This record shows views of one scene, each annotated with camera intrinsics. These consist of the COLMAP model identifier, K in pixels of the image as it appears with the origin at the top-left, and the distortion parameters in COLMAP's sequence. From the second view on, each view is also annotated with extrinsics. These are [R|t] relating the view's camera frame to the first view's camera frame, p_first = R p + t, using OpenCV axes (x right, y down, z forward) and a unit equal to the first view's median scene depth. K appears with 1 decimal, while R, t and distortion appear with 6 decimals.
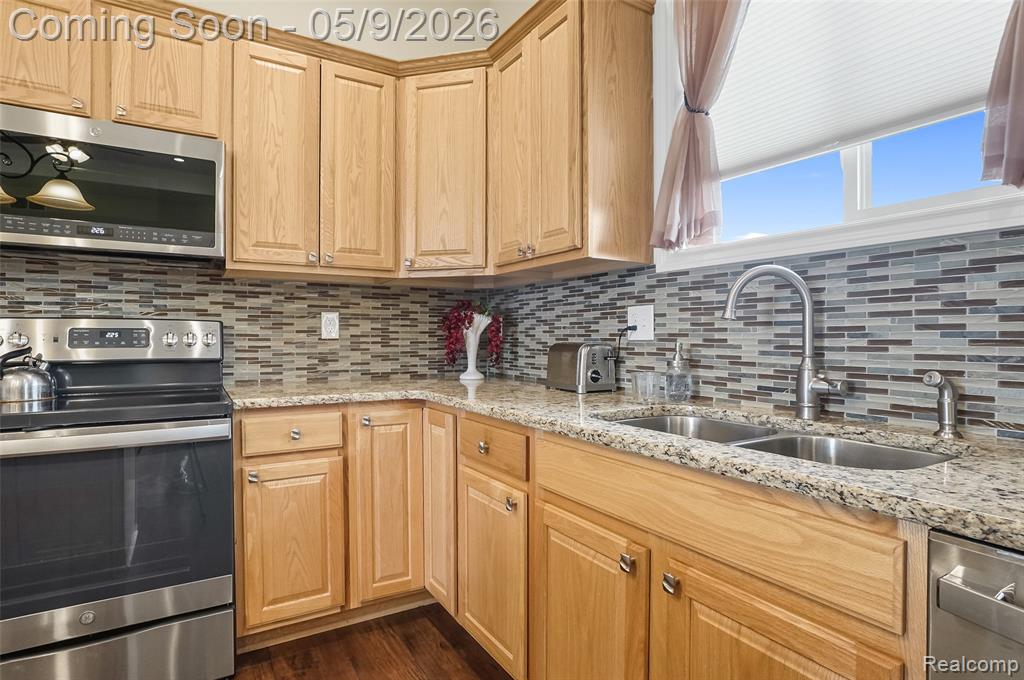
lens RADIAL K [[547.5, 0, 543.8], [0, 547.5, 338.5], [0, 0, 1]] dist [-0.048912, 0.021402]
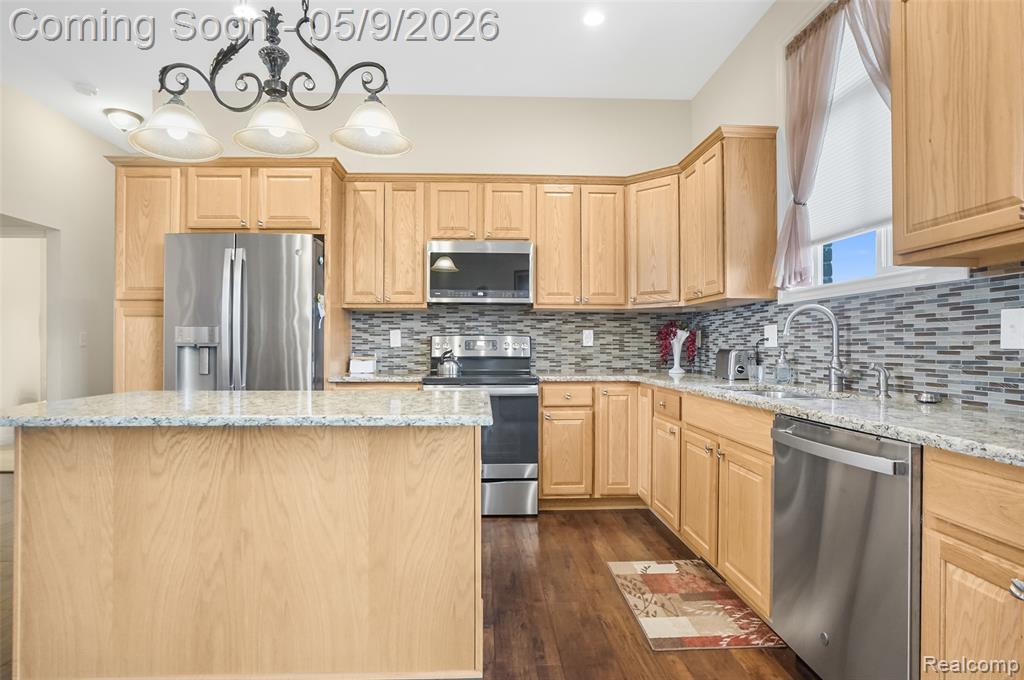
lens RADIAL K [[547.5, 0, 493.3], [0, 547.5, 342.0], [0, 0, 1]] dist [-0.048912, 0.021402]
pose [[0.843835, -0.001720, -0.536601, 0.327547], [-0.003821, 0.999950, -0.009214, 0.005895], [0.536590, 0.009825, 0.843786, -0.712236]]
